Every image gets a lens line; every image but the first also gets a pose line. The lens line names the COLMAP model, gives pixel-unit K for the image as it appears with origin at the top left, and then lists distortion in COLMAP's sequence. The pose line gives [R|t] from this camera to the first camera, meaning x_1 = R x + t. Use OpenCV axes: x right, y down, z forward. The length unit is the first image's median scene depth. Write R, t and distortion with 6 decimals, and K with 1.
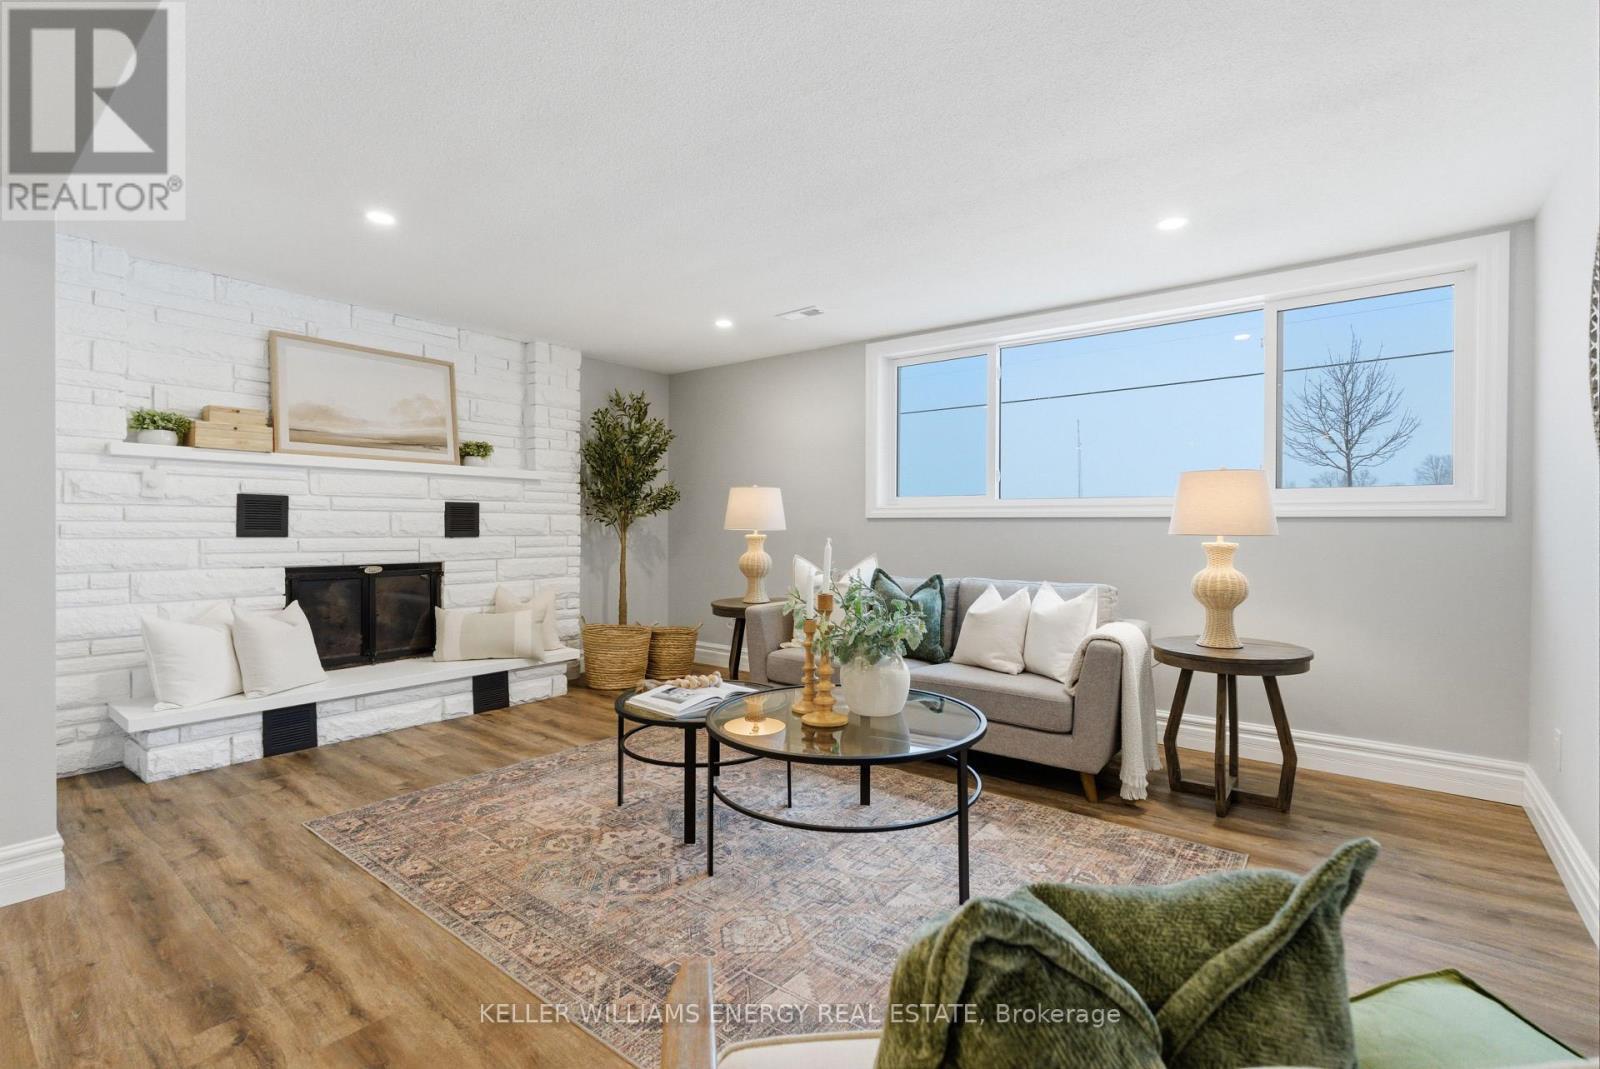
lens RADIAL K [[722.0, 0, 795.3], [0, 722.0, 526.4], [0, 0, 1]] dist [-0.009174, 0.004642]
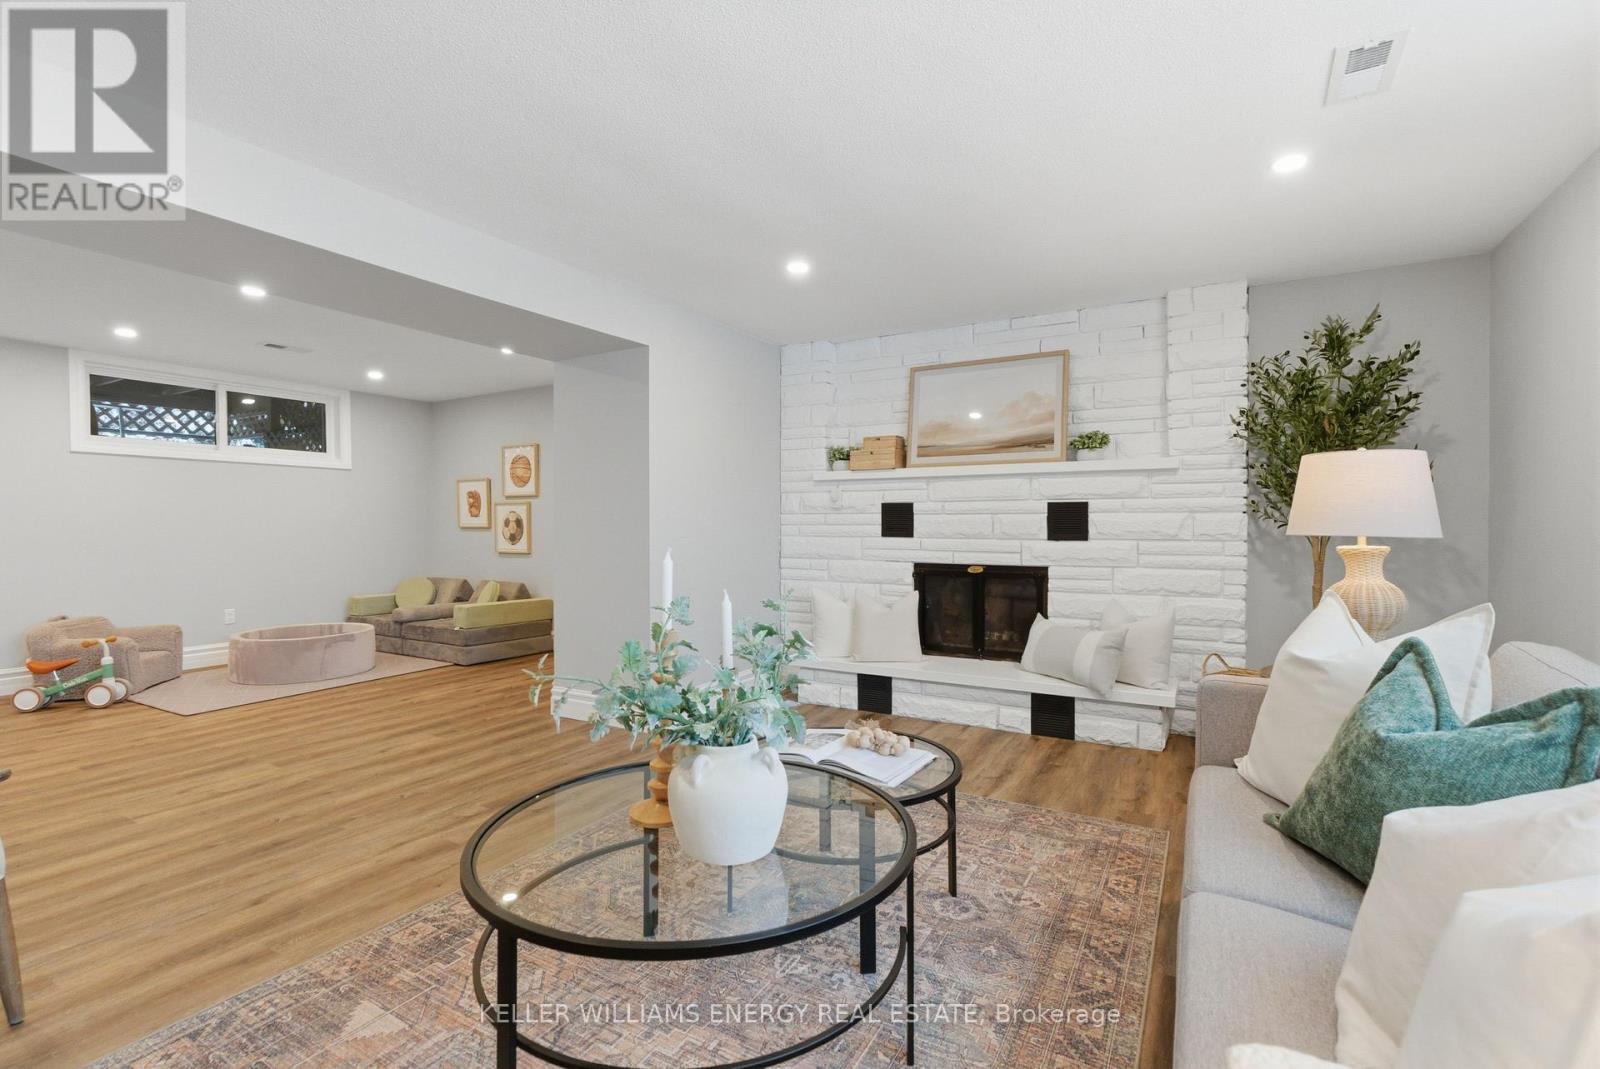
lens RADIAL K [[722.0, 0, 800.8], [0, 722.0, 529.1], [0, 0, 1]] dist [-0.009174, 0.004642]
pose [[0.146639, 0.001864, -0.989188, 0.442530], [0.001190, 0.999997, 0.002061, -0.001754], [0.989189, -0.001480, 0.146636, 0.617476]]
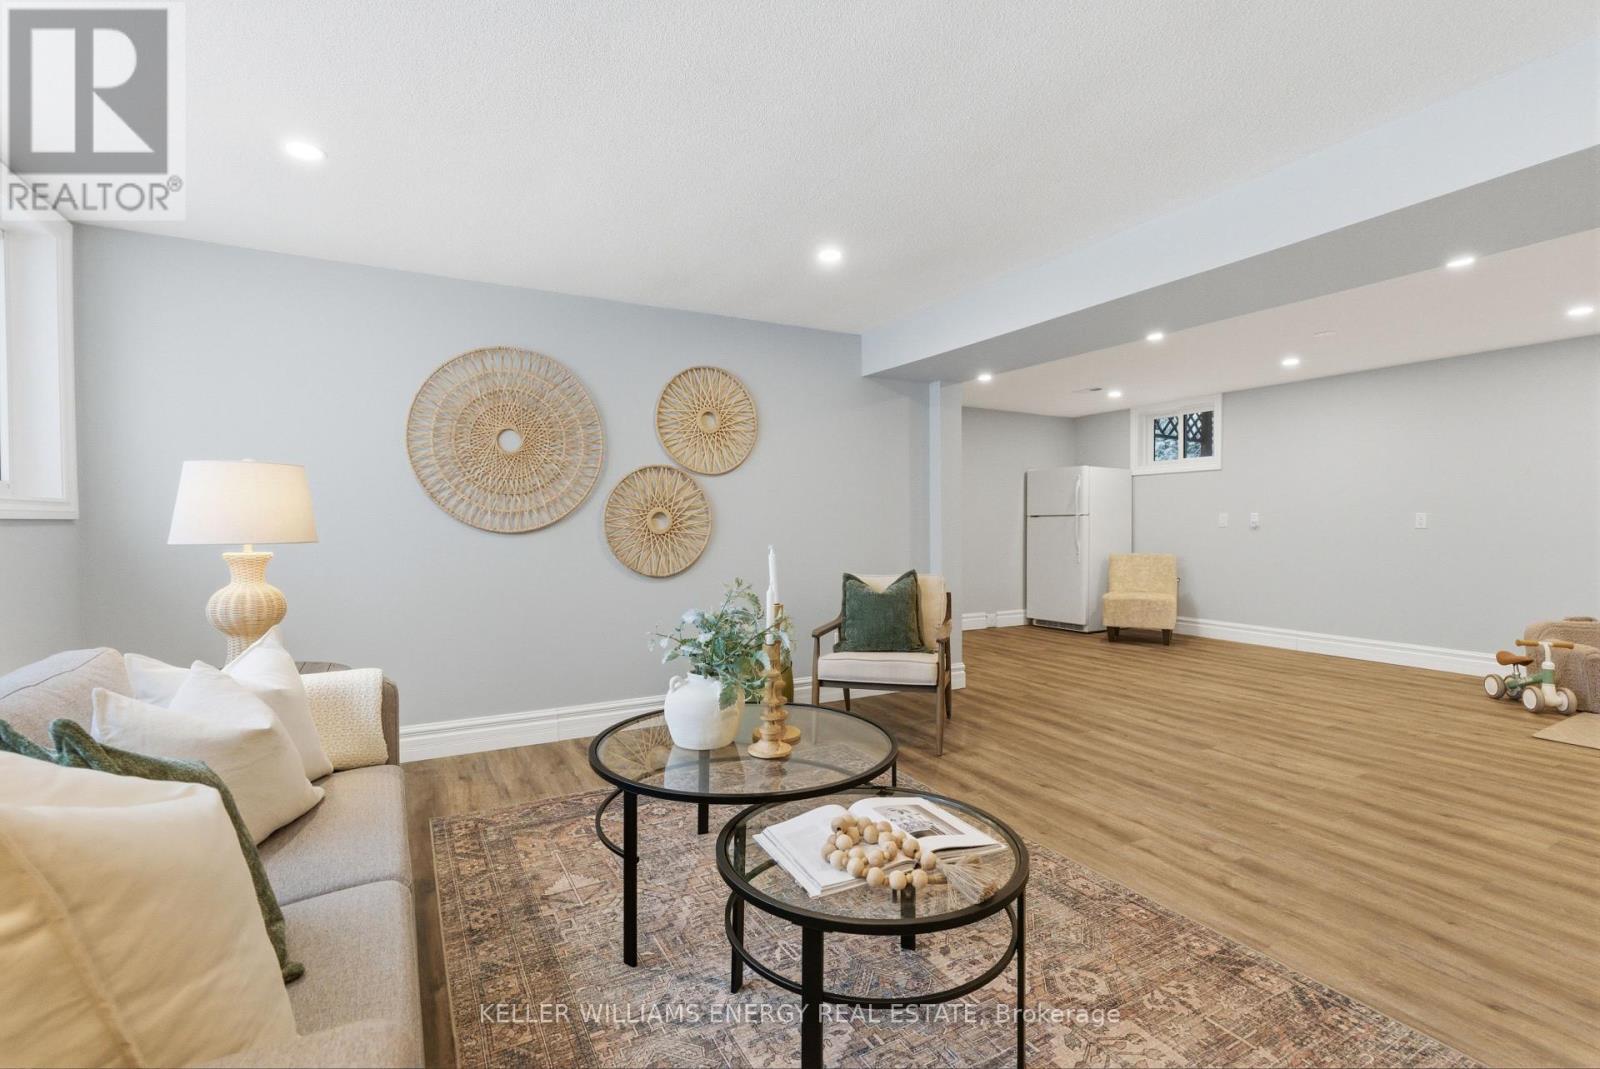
lens RADIAL K [[722.0, 0, 801.9], [0, 722.0, 528.8], [0, 0, 1]] dist [-0.009174, 0.004642]
pose [[-0.925761, -0.006238, 0.378058, -0.211476], [-0.001449, 0.999915, 0.012950, -0.011275], [-0.378107, 0.011441, -0.925691, 1.124793]]
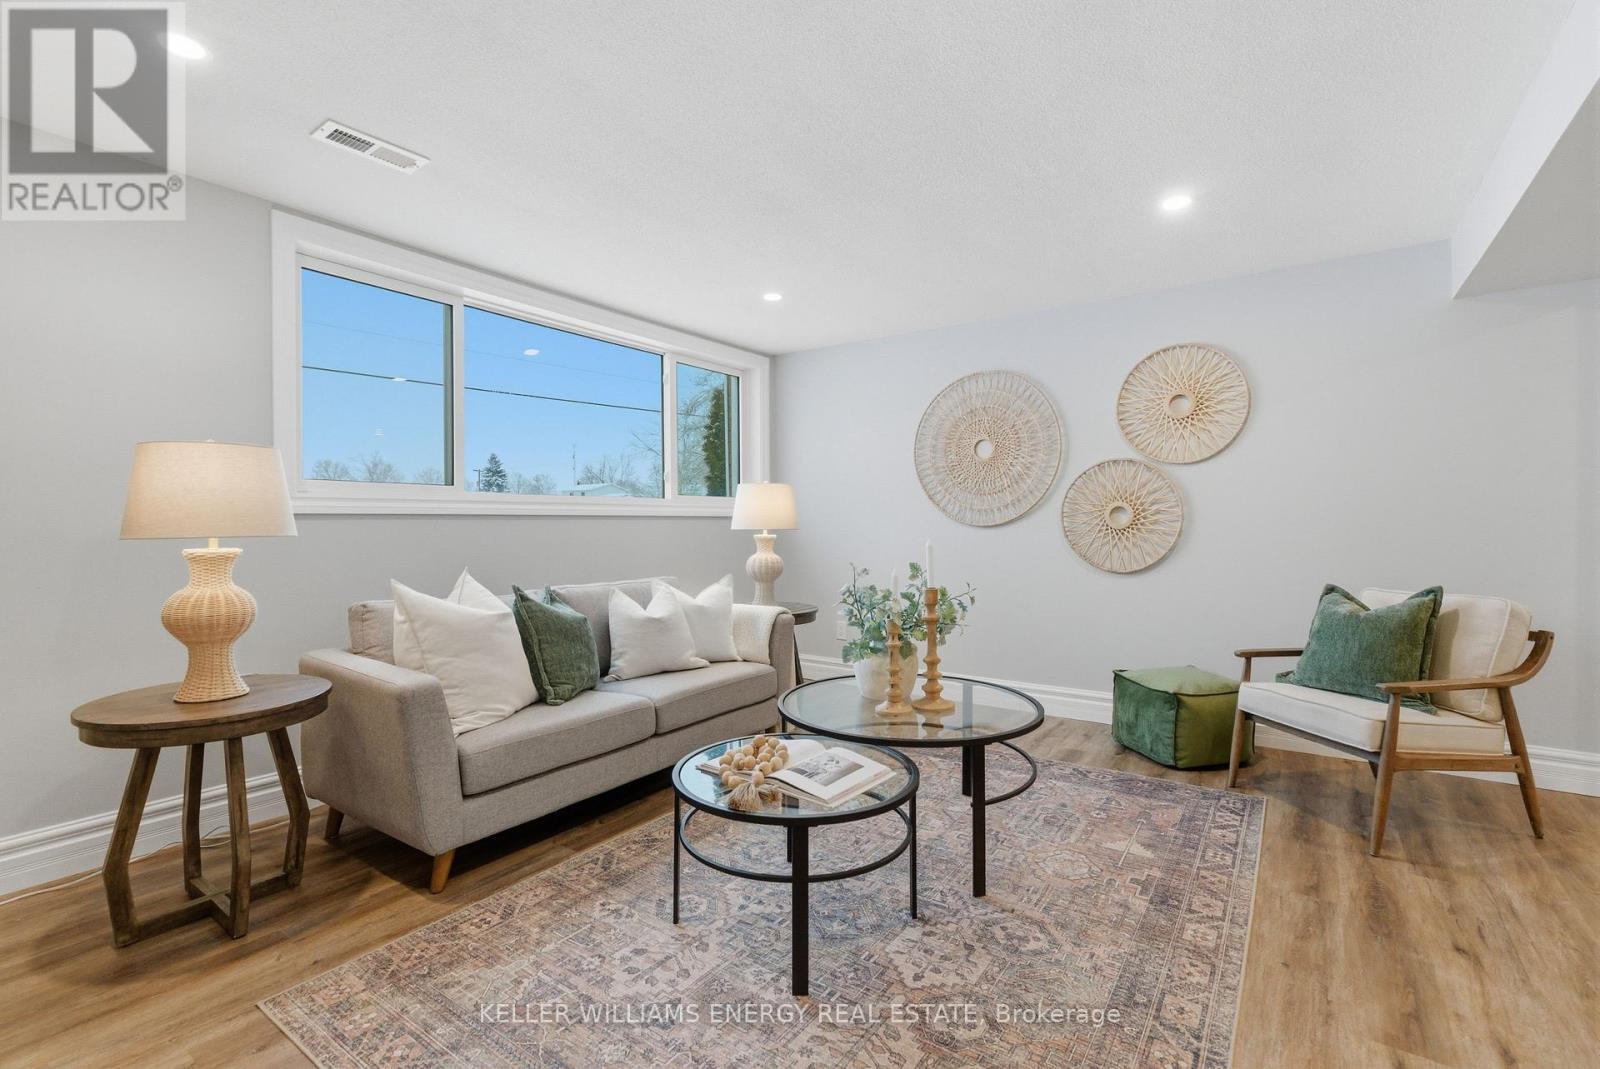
lens RADIAL K [[722.0, 0, 804.4], [0, 722.0, 530.8], [0, 0, 1]] dist [-0.009174, 0.004642]
pose [[-0.060409, -0.016443, 0.998038, -0.607448], [0.004908, 0.999847, 0.016770, -0.006330], [-0.998162, 0.005911, -0.060319, 0.752271]]
